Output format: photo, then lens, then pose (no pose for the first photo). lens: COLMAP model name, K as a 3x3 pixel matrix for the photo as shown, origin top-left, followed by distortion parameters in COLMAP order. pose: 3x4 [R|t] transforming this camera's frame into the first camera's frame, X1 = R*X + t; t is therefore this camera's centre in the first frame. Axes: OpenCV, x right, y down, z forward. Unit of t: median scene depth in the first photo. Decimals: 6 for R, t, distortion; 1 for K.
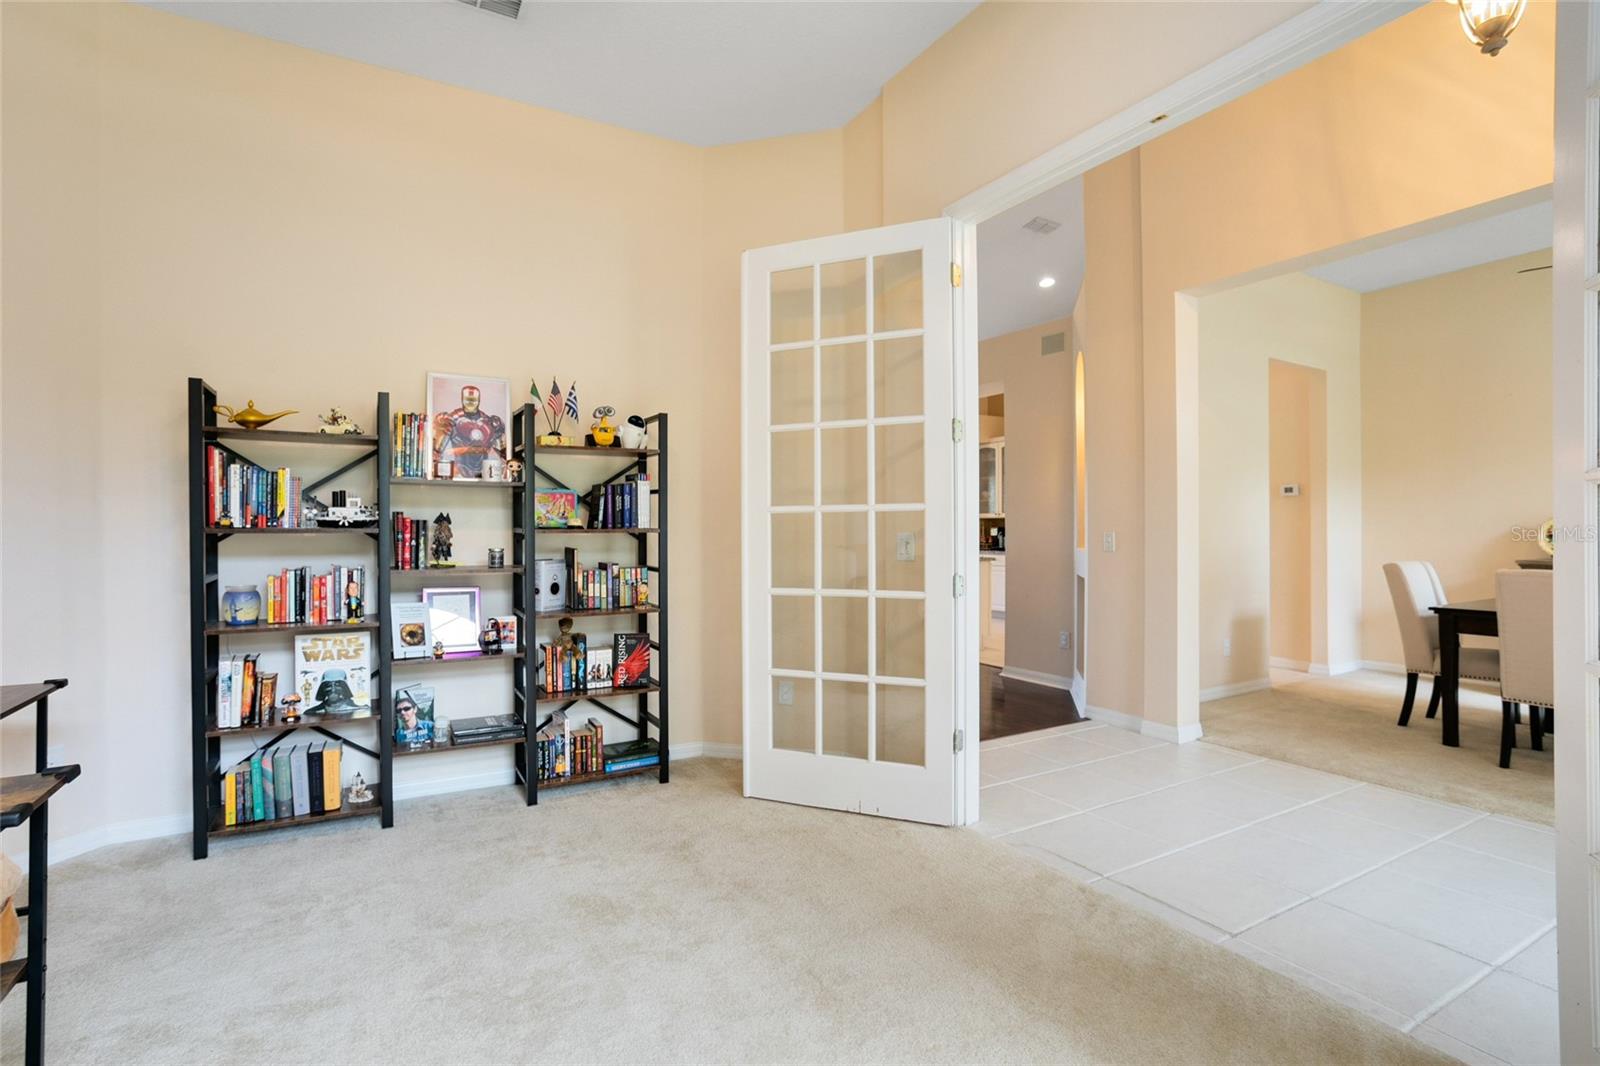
lens RADIAL K [[780.4, 0, 800.7], [0, 780.4, 525.6], [0, 0, 1]] dist [-0.025068, 0.001706]
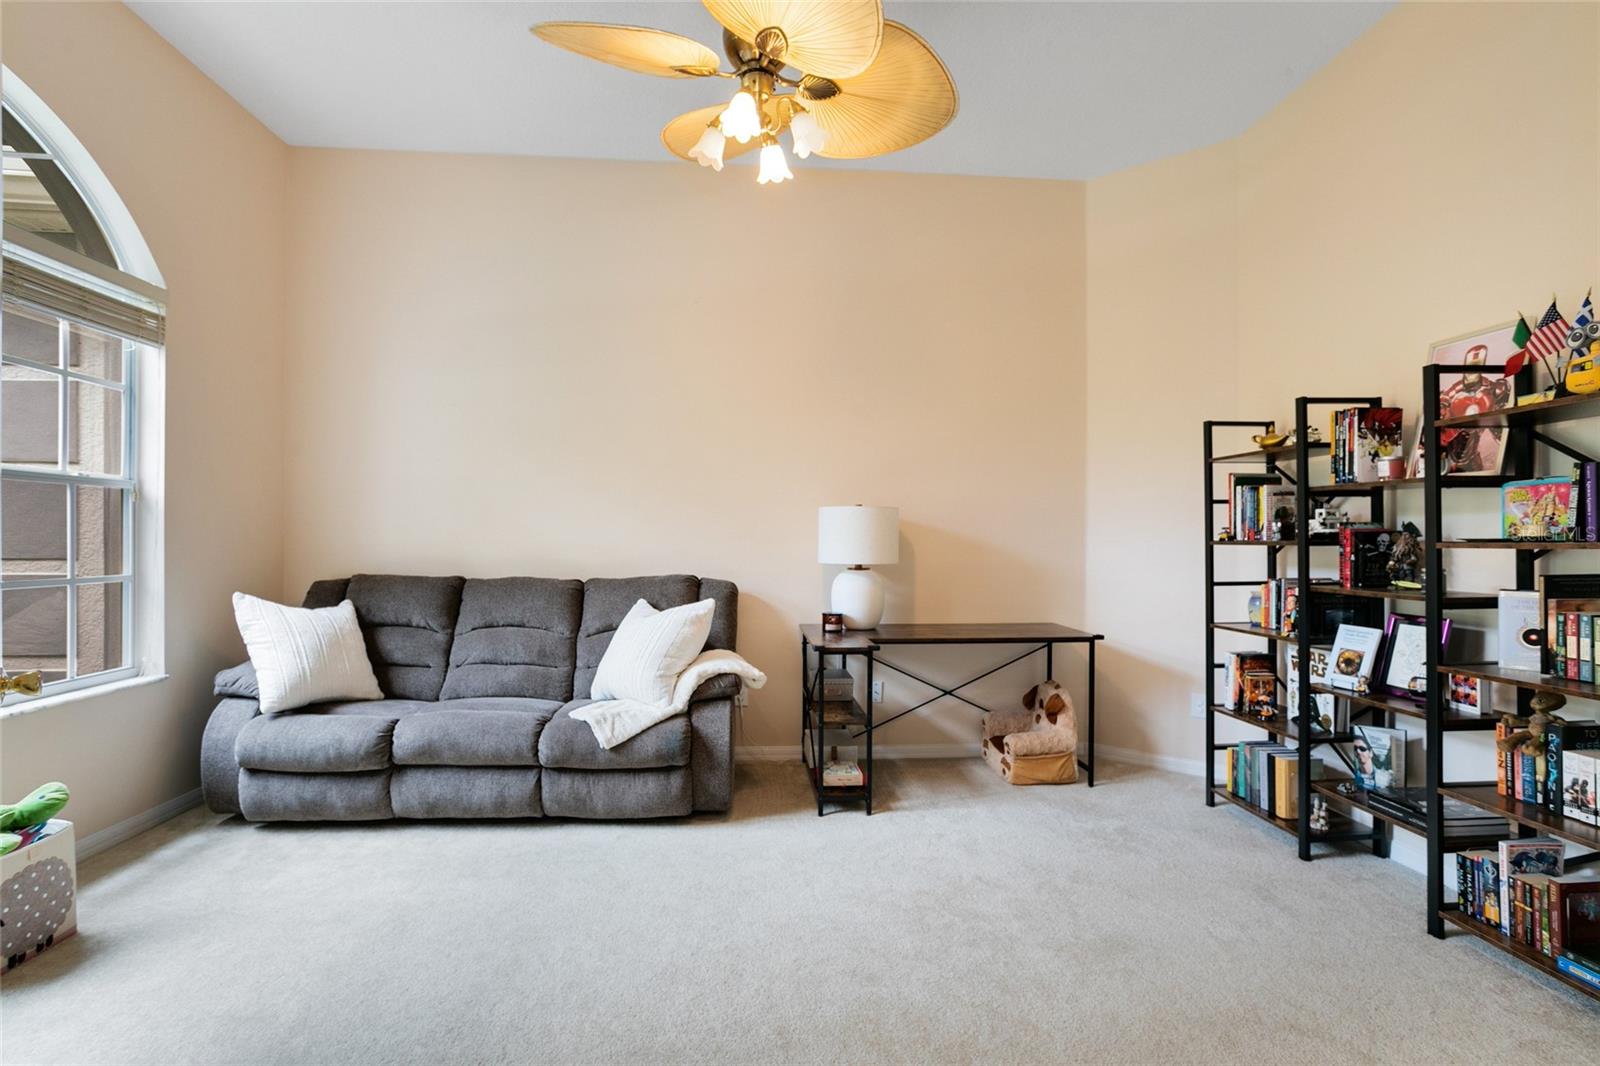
lens RADIAL K [[780.4, 0, 802.8], [0, 780.4, 539.5], [0, 0, 1]] dist [-0.025068, 0.001706]
pose [[-0.443754, -0.006254, -0.896127, 0.510084], [-0.002782, 0.999980, -0.005601, 0.007905], [0.896144, 0.000007, -0.443763, 0.768691]]
